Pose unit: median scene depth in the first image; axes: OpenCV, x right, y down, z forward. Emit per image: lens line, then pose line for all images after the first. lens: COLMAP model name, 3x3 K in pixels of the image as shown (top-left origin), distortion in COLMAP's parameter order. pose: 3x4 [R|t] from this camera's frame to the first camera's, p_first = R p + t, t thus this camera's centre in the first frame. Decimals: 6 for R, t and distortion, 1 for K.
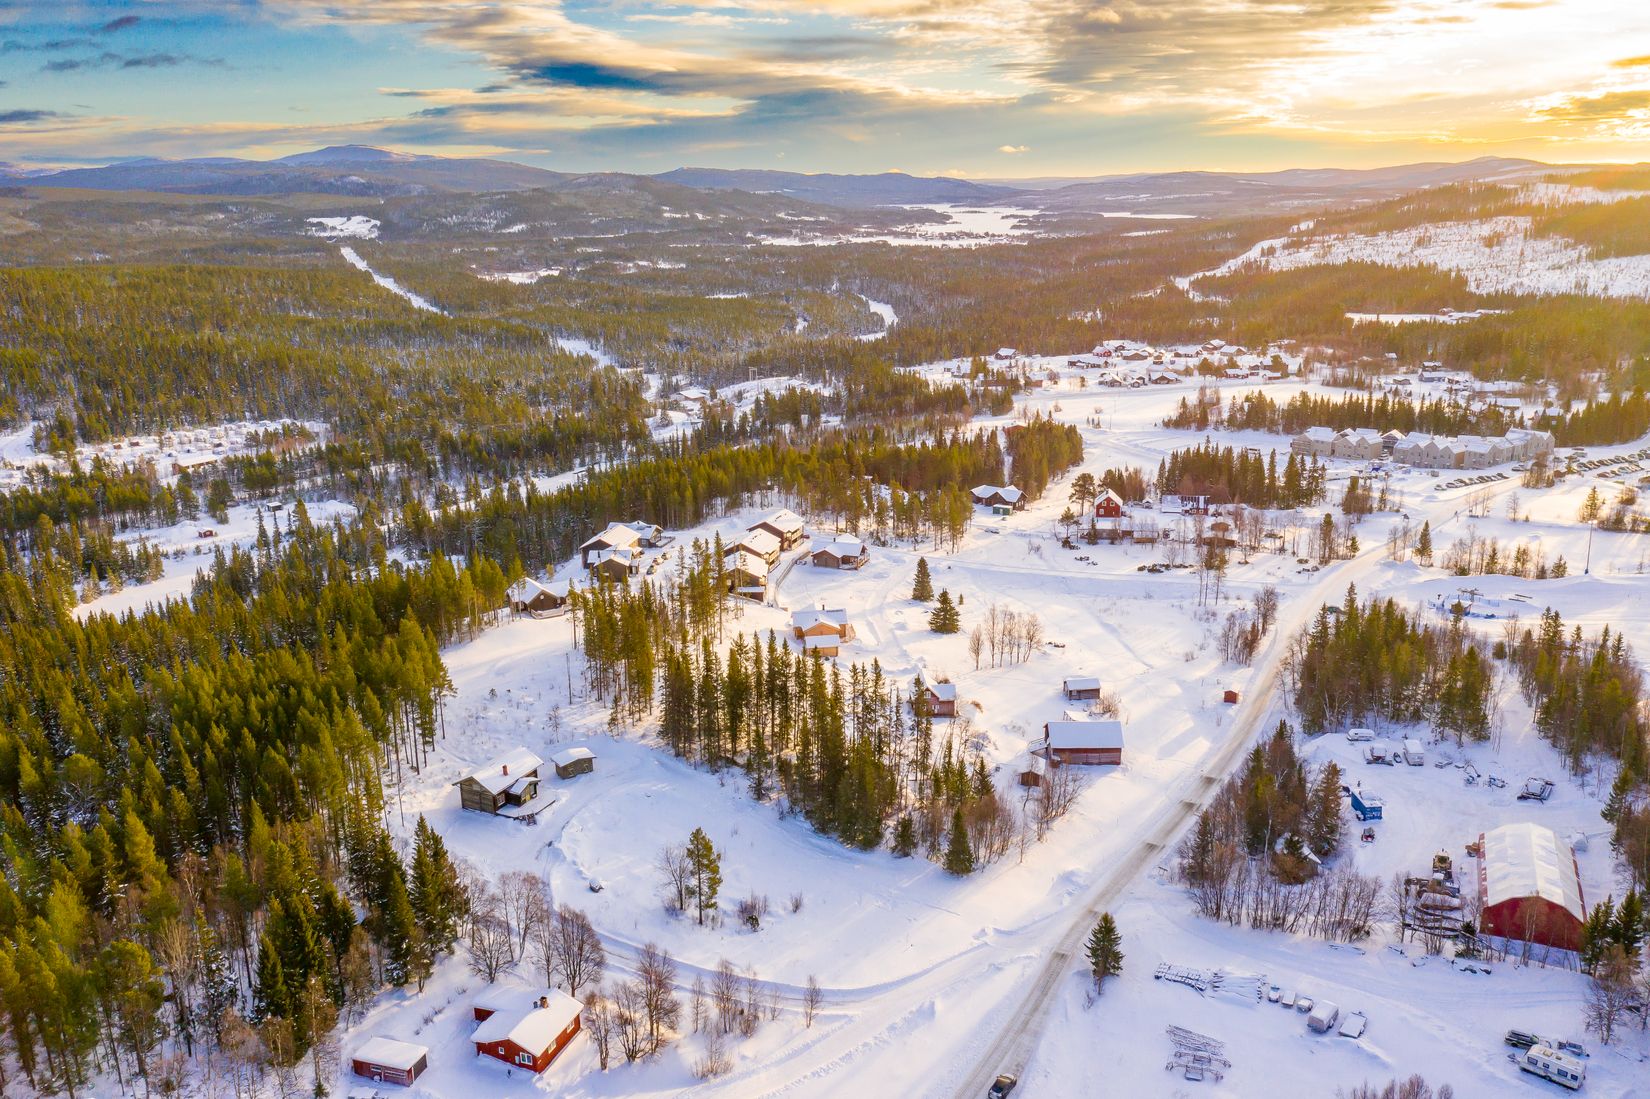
lens RADIAL K [[1301.0, 0, 825.0], [0, 1301.0, 549.5], [0, 0, 1]] dist [-0.028837, 0.004003]
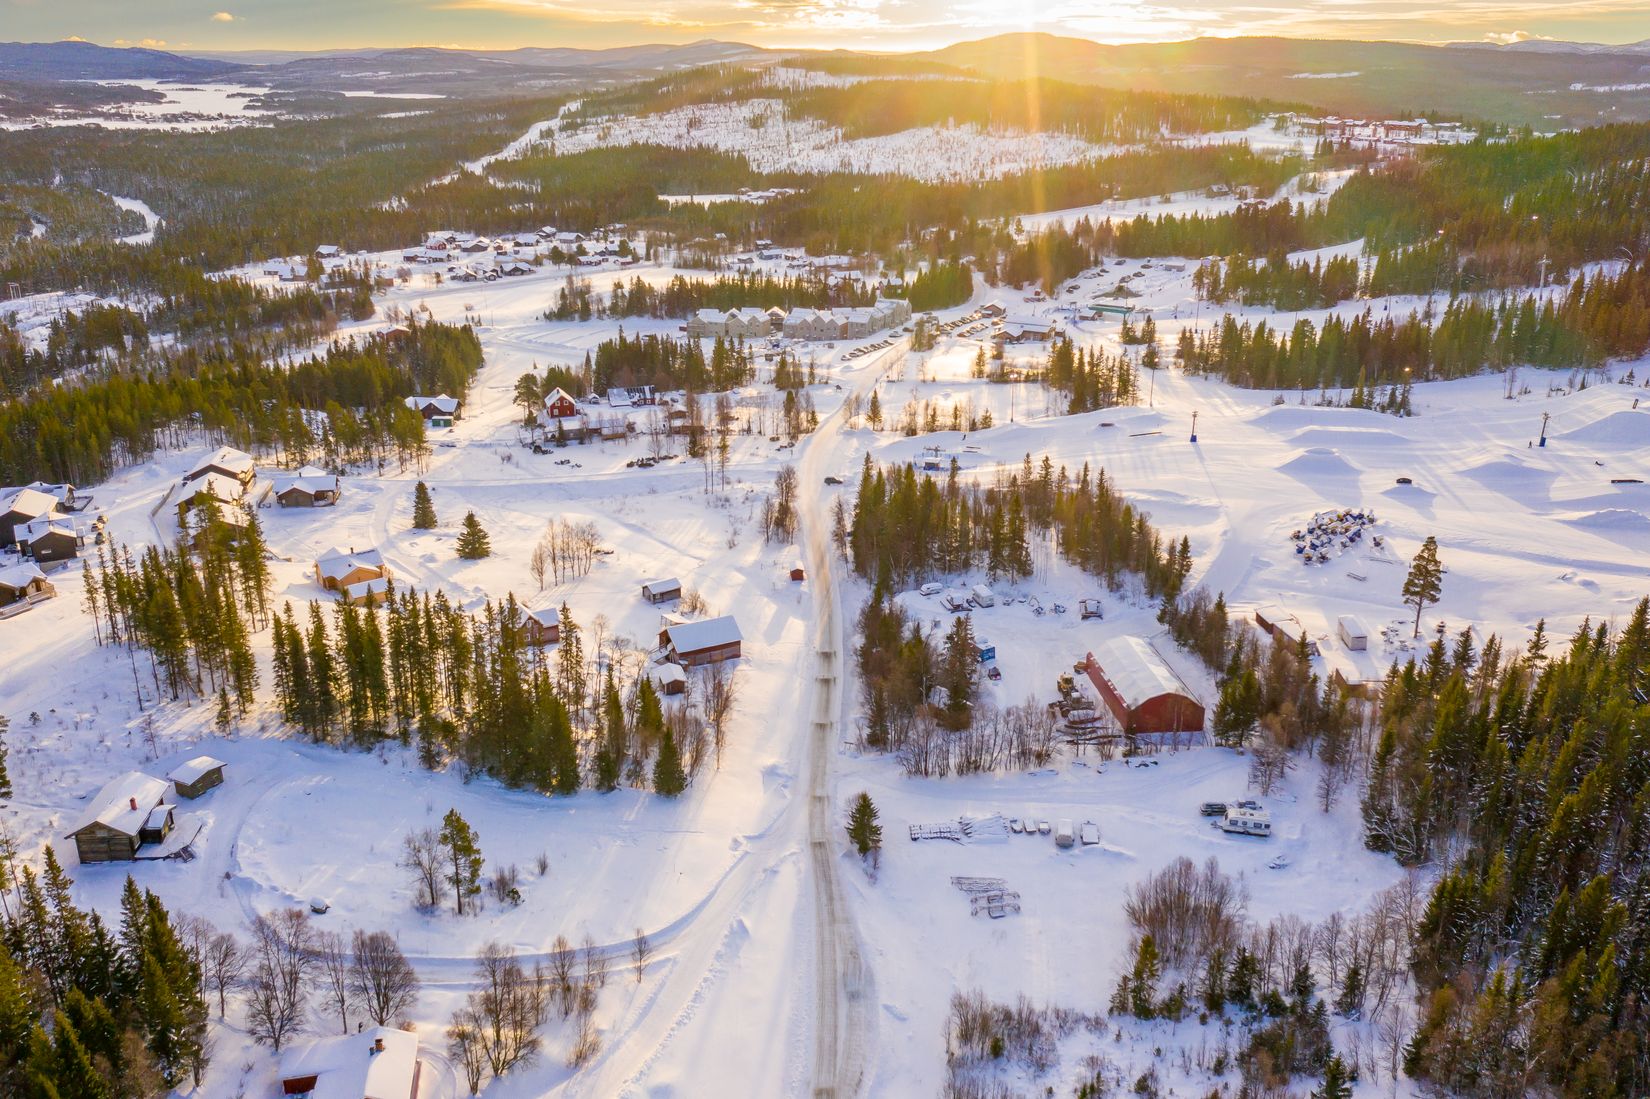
lens RADIAL K [[1338.5, 0, 825.0], [0, 1338.5, 549.5], [0, 0, 1]] dist [-0.027669, 0.007097]
pose [[0.858991, -0.151254, 0.489138, -0.096297], [0.113408, 0.987845, 0.106307, -0.009190], [-0.499272, -0.035845, 0.865704, 0.030041]]
